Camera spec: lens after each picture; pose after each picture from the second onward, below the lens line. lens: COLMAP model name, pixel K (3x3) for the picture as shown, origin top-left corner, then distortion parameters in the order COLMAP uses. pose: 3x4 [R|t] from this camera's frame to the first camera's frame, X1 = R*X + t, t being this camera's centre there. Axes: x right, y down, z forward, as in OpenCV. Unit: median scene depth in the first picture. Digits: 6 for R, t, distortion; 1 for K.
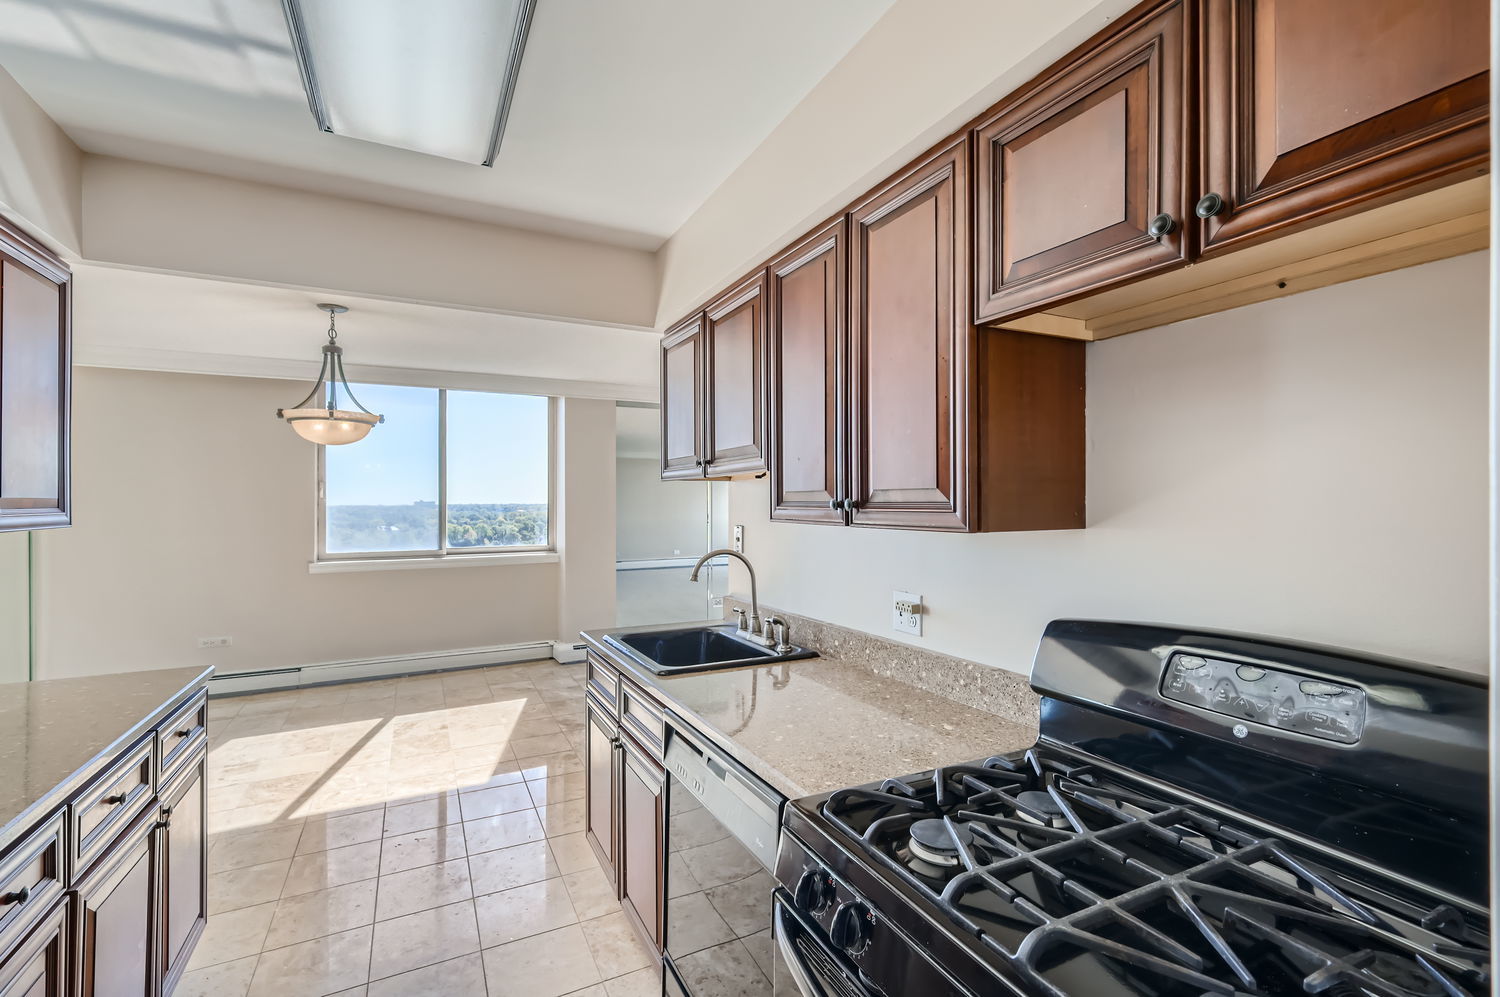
lens RADIAL K [[665.8, 0, 748.8], [0, 665.8, 492.2], [0, 0, 1]] dist [0.004740, -0.001229]
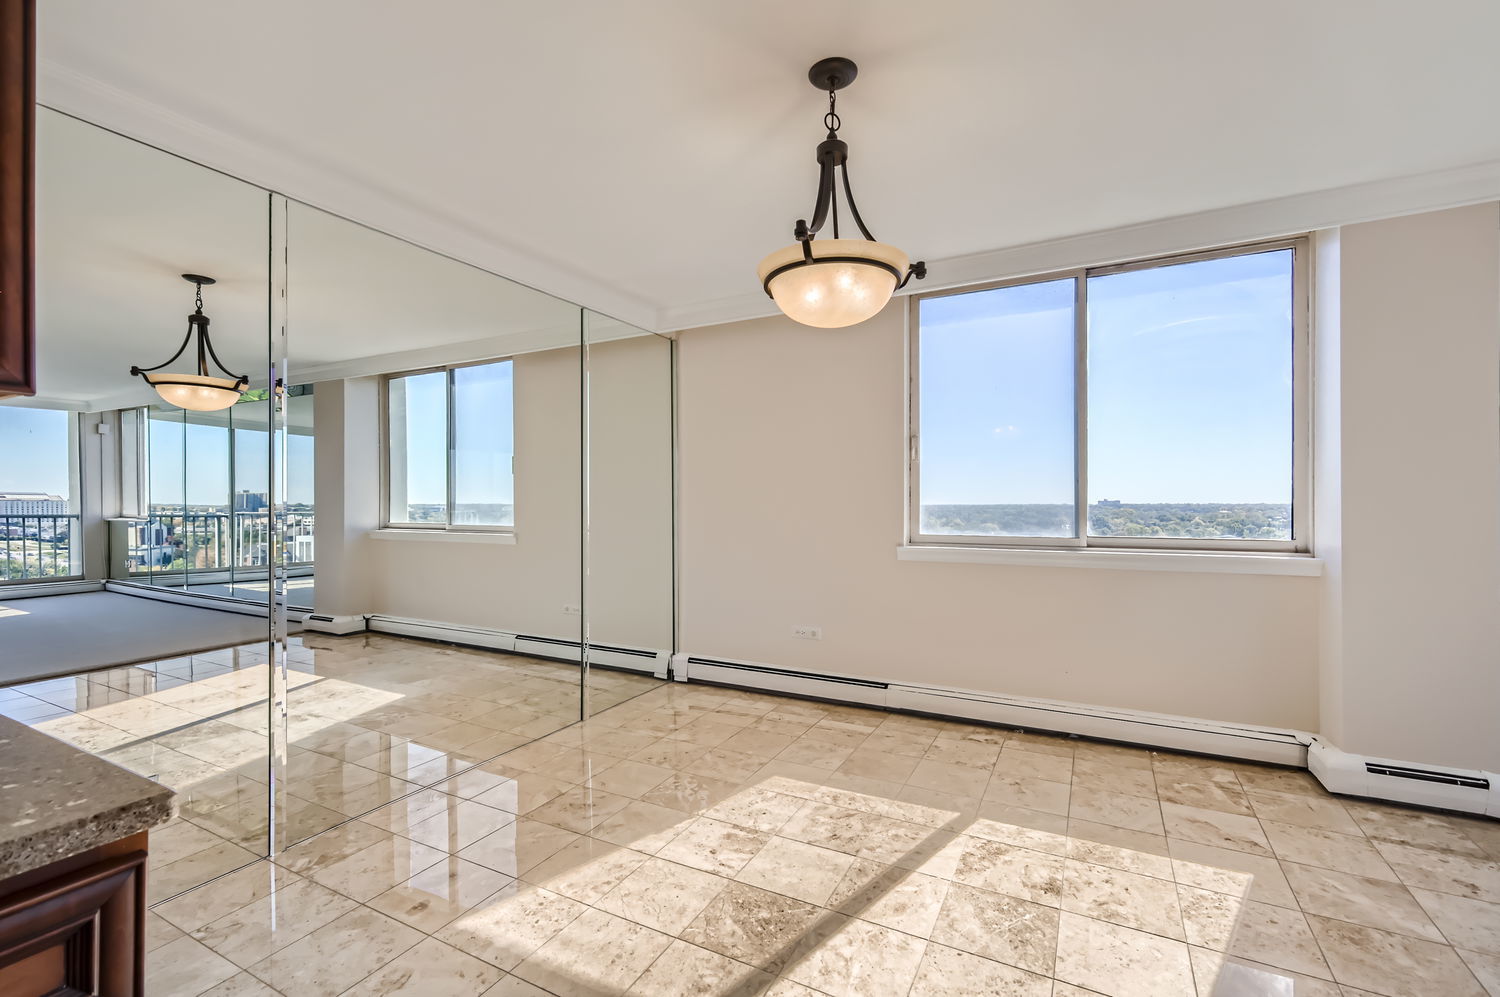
lens RADIAL K [[665.8, 0, 744.6], [0, 665.8, 500.5], [0, 0, 1]] dist [0.004740, -0.001229]
pose [[0.579359, 0.002323, -0.815069, -0.234239], [0.008653, 0.999922, 0.009001, 0.073071], [0.815026, -0.012268, 0.579294, 0.665461]]
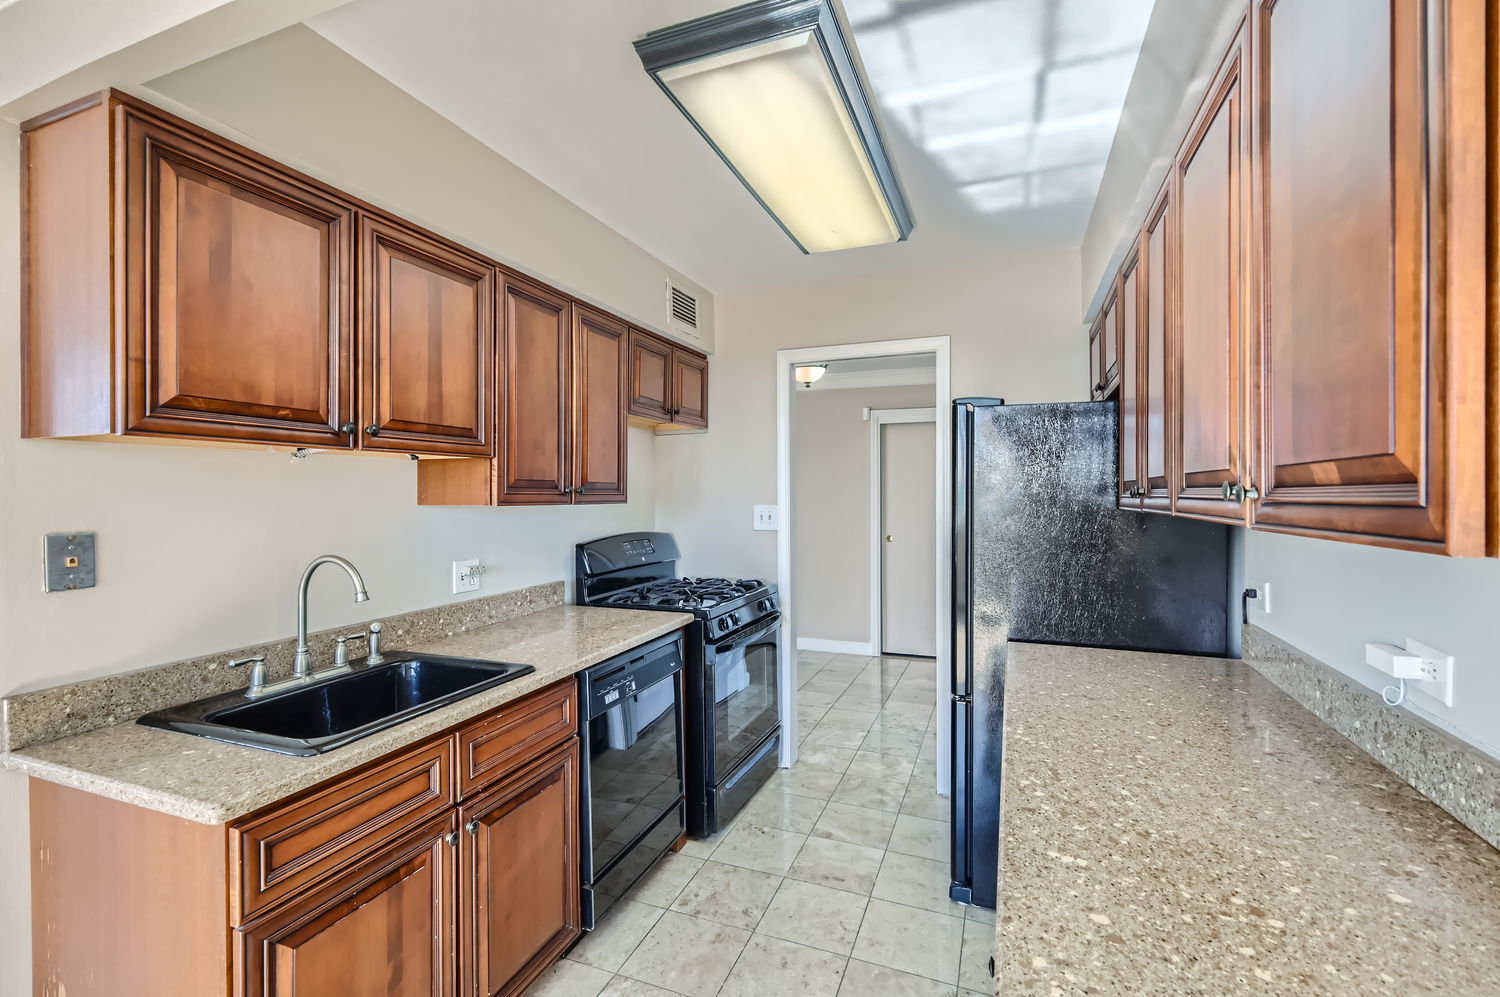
lens RADIAL K [[665.8, 0, 755.2], [0, 665.8, 495.5], [0, 0, 1]] dist [0.004740, -0.001229]
pose [[-0.676480, 0.007041, 0.736427, -0.600148], [-0.001439, 0.999940, -0.010883, 0.022844], [-0.736459, -0.008422, -0.676429, 0.816271]]
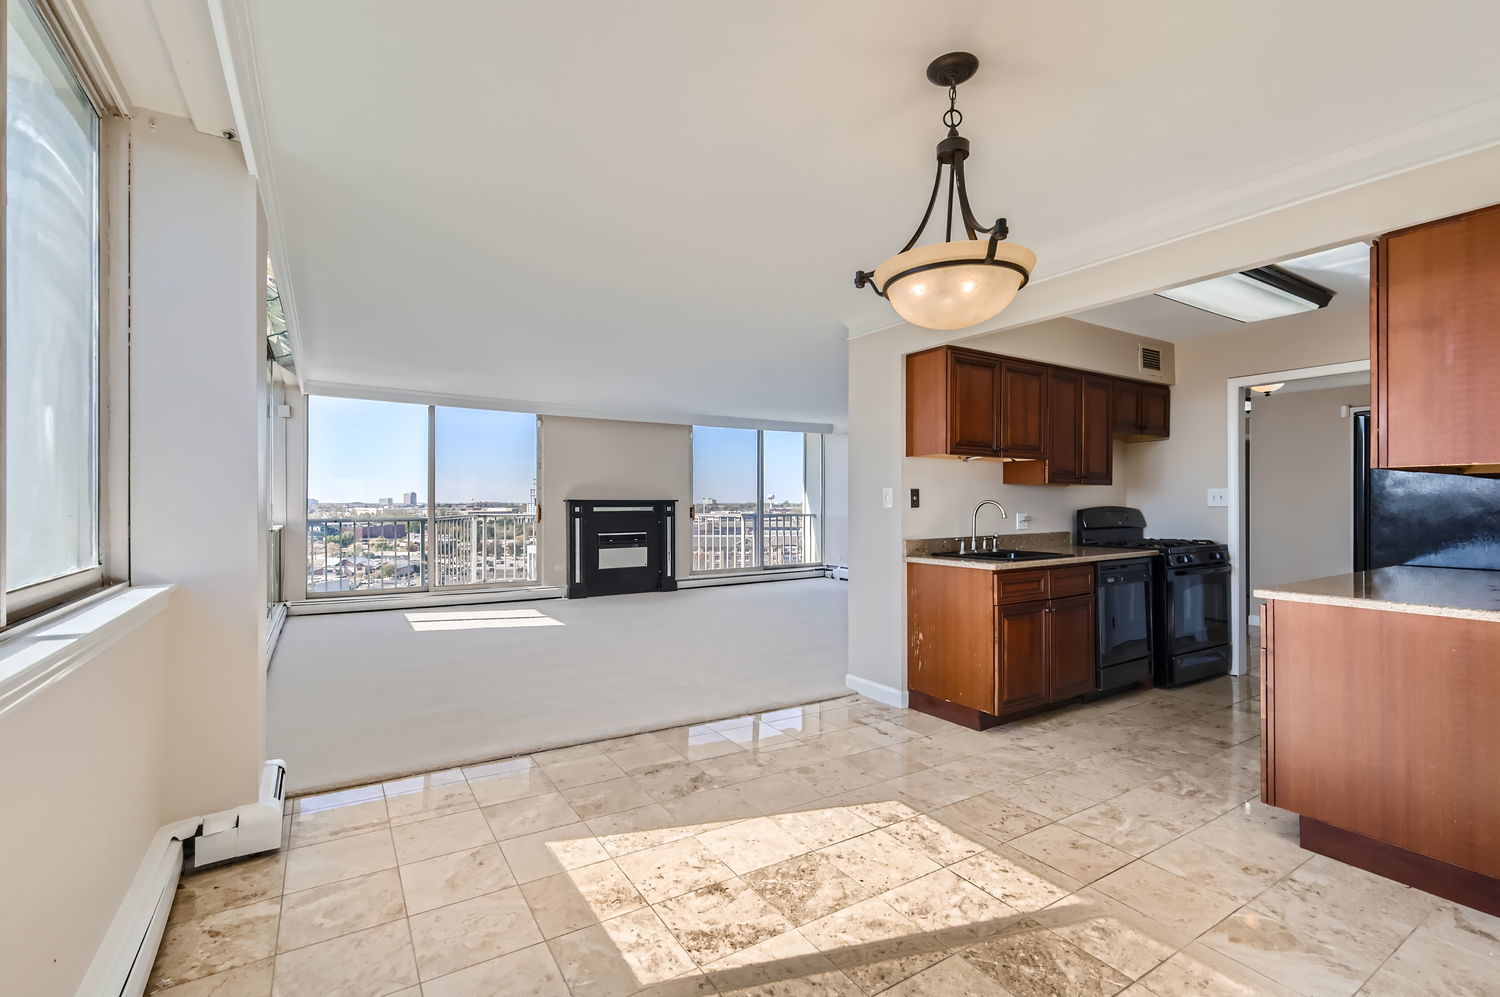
lens RADIAL K [[665.8, 0, 750.9], [0, 665.8, 499.8], [0, 0, 1]] dist [0.004740, -0.001229]
pose [[-0.111013, 0.010514, 0.993763, -1.203196], [-0.012960, 0.999844, -0.012026, 0.083094], [-0.993734, -0.014214, -0.110859, 1.294380]]
